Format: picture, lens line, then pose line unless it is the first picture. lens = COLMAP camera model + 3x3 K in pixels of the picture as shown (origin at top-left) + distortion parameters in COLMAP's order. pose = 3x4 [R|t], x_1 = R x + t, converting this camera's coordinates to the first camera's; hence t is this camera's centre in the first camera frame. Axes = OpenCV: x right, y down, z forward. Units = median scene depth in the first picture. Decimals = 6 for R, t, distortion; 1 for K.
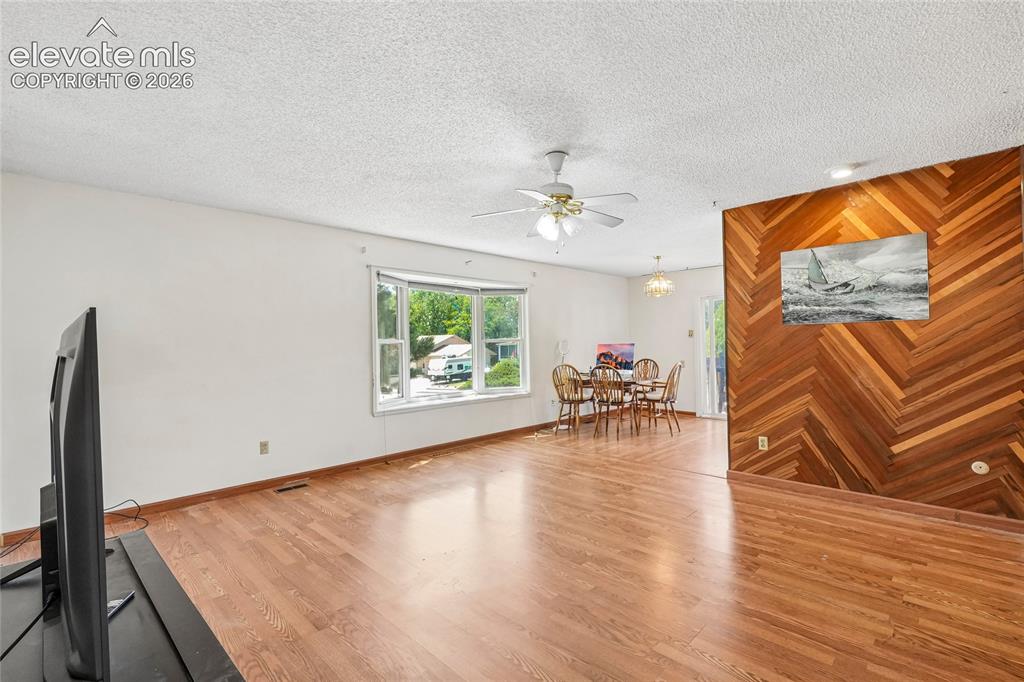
lens RADIAL K [[461.3, 0, 513.3], [0, 461.3, 341.9], [0, 0, 1]] dist [-0.000973, -0.000130]
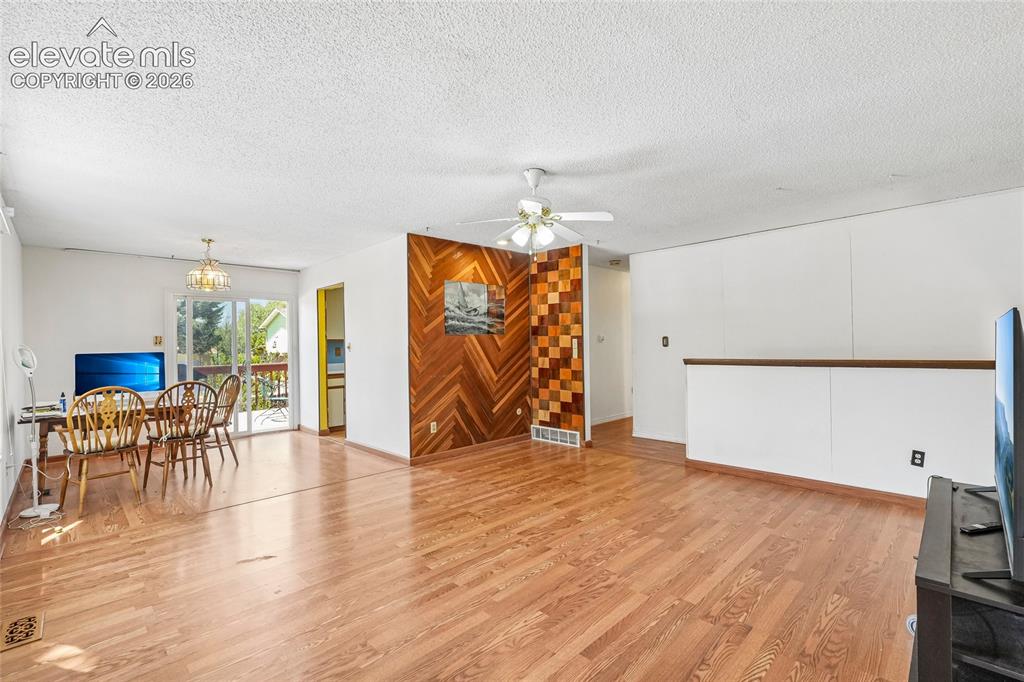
lens RADIAL K [[461.3, 0, 519.1], [0, 461.3, 341.6], [0, 0, 1]] dist [-0.000973, -0.000130]
pose [[0.004433, 0.024751, 0.999684, -0.781736], [0.012357, 0.999616, -0.024804, 0.020902], [-0.999914, 0.012463, 0.004125, 0.818050]]
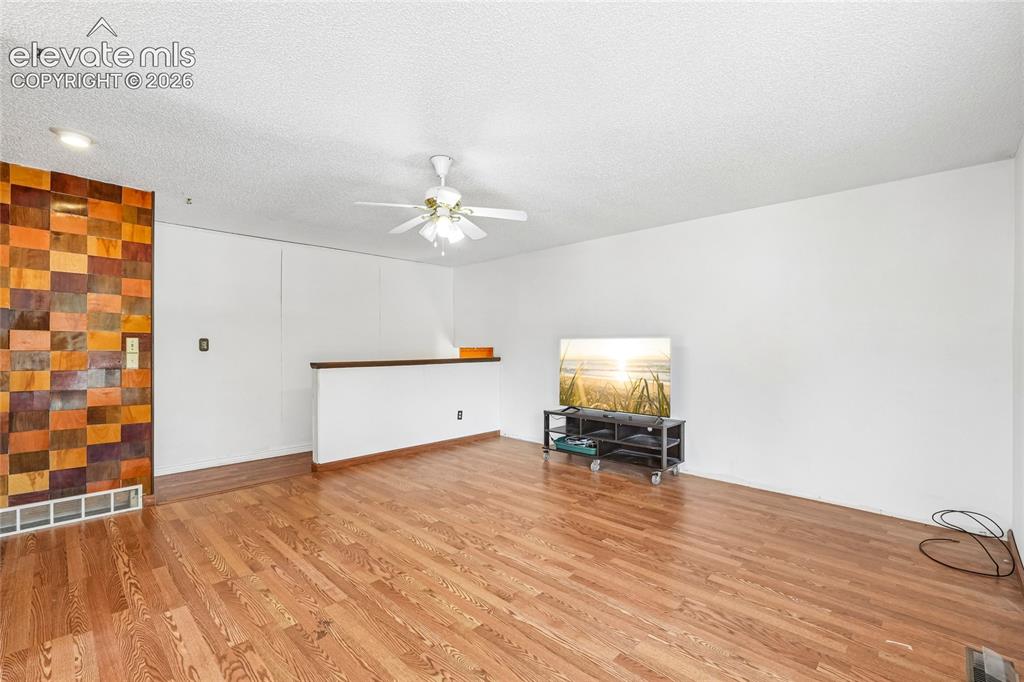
lens RADIAL K [[444.1, 0, 518.9], [0, 444.1, 348.2], [0, 0, 1]] dist [-0.002717, 0.001785]
pose [[-0.999765, 0.016518, -0.014044, -0.043806], [0.016478, 0.999860, 0.002927, 0.008205], [0.014091, 0.002695, -0.999897, 1.564101]]
